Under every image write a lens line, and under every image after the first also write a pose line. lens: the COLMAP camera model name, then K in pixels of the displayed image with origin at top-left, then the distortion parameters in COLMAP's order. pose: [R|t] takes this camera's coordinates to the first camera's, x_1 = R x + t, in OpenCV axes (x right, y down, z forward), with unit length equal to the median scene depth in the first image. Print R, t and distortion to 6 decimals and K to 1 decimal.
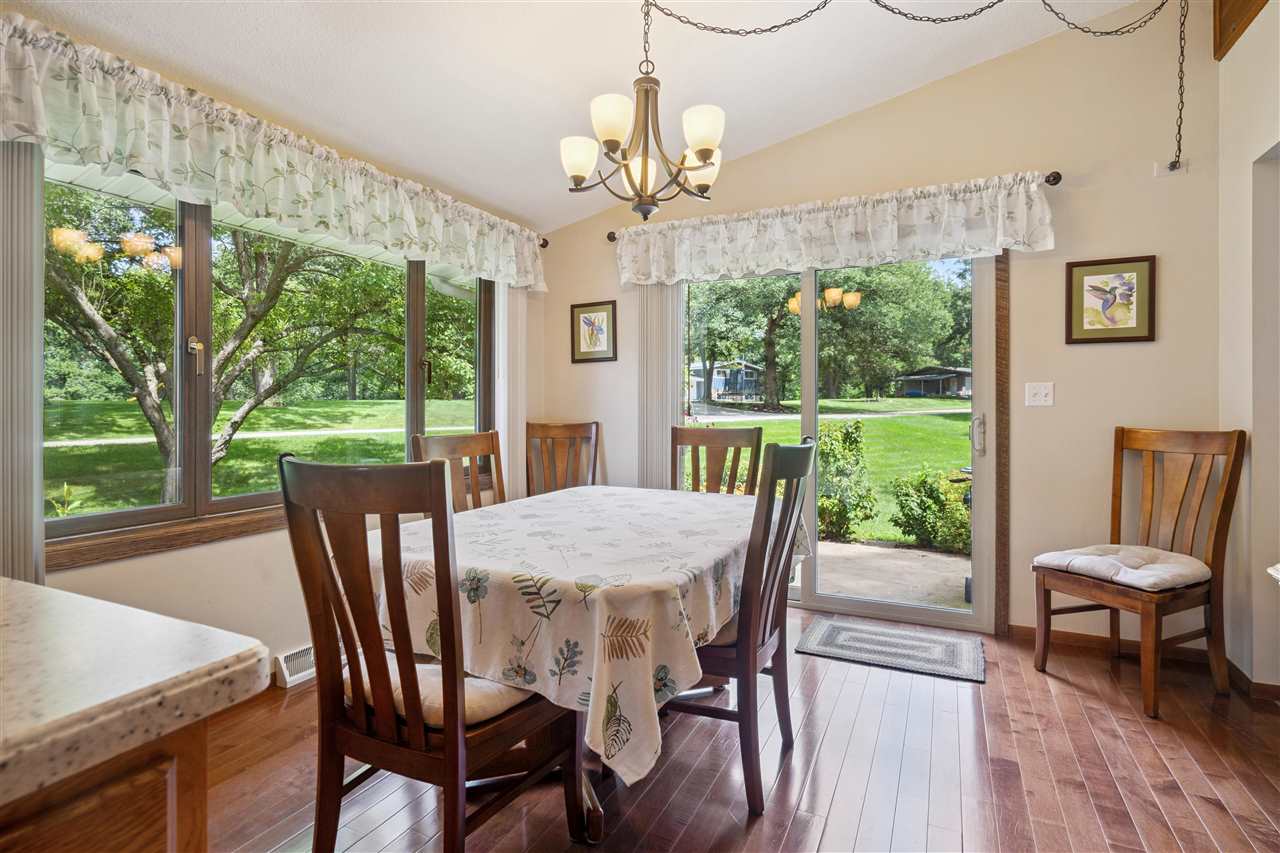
lens RADIAL K [[641.9, 0, 634.5], [0, 641.9, 409.4], [0, 0, 1]] dist [0.000059, 0.000202]
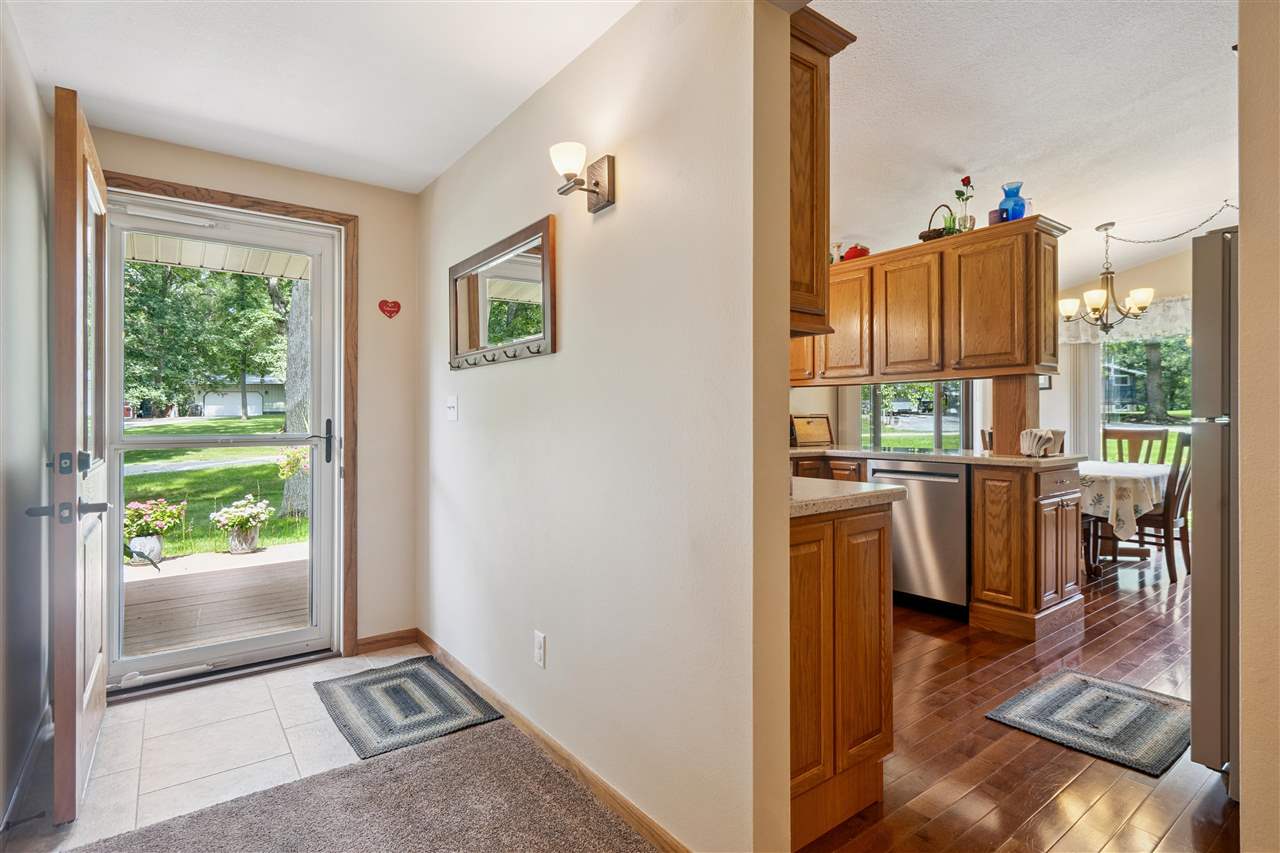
lens RADIAL K [[635.4, 0, 637.1], [0, 635.4, 416.8], [0, 0, 1]] dist [0.003076, 0.000829]
pose [[0.891563, -0.000817, -0.452897, -0.132340], [-0.001778, 0.999984, -0.005304, 0.002409], [0.452894, 0.005535, 0.891547, -0.520007]]
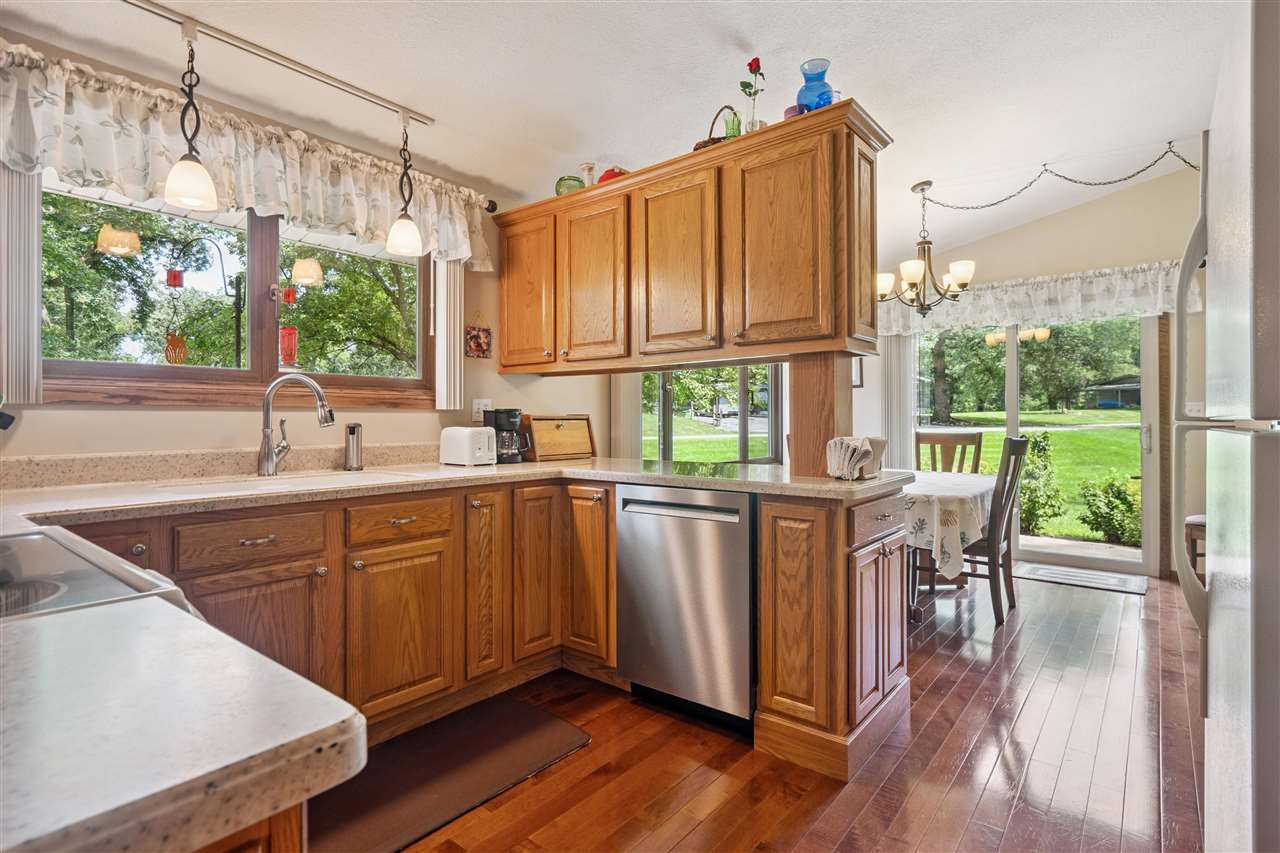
lens RADIAL K [[635.4, 0, 637.1], [0, 635.4, 416.8], [0, 0, 1]] dist [0.003076, 0.000829]
pose [[0.974066, -0.002175, -0.226253, -0.112204], [0.000206, 0.999962, -0.008723, 0.001529], [0.226263, 0.008450, 0.974030, -0.288915]]
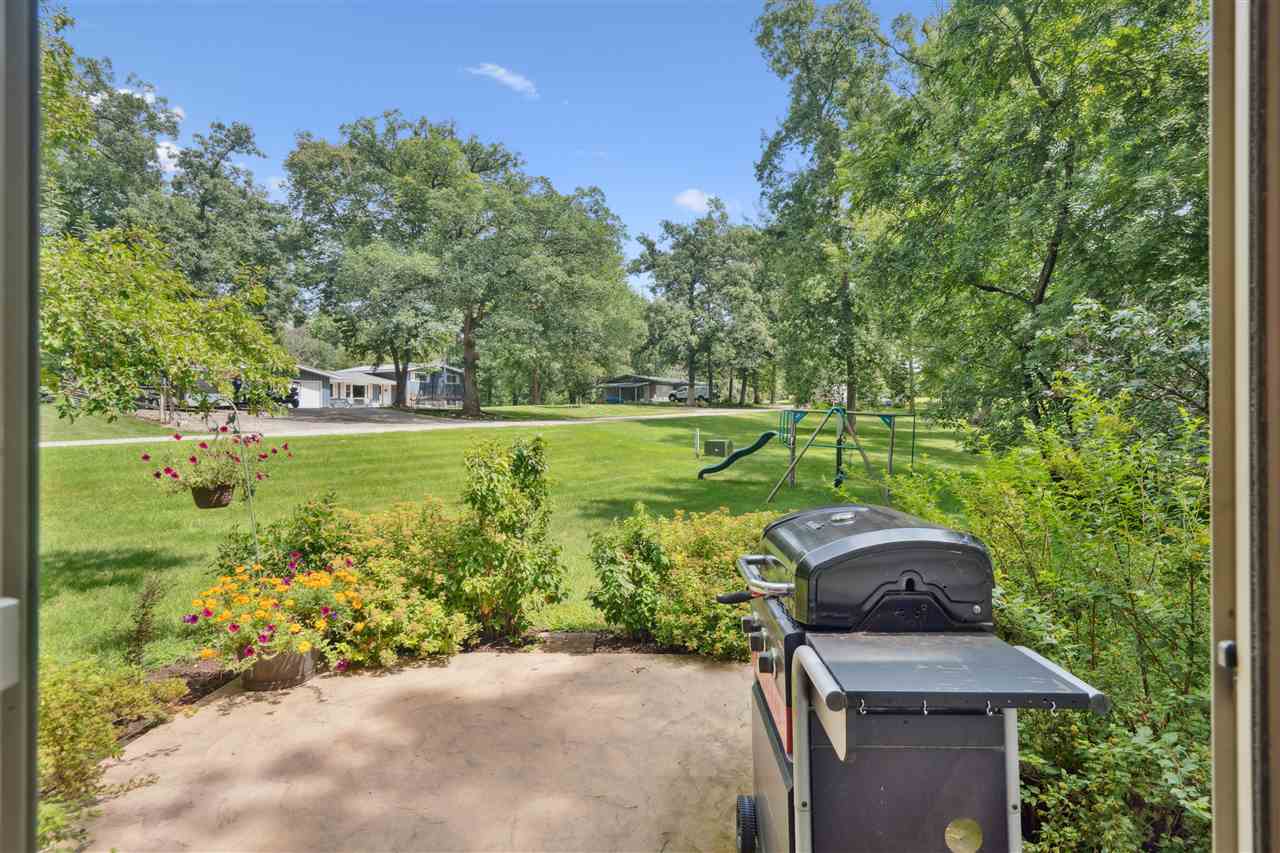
lens RADIAL K [[641.9, 0, 634.5], [0, 641.9, 409.4], [0, 0, 1]] dist [0.000059, 0.000202]
pose [[0.902812, 0.000037, 0.430035, 0.177179], [0.004107, 0.999954, -0.008708, -0.003295], [-0.430016, 0.009627, 0.902770, 0.429191]]
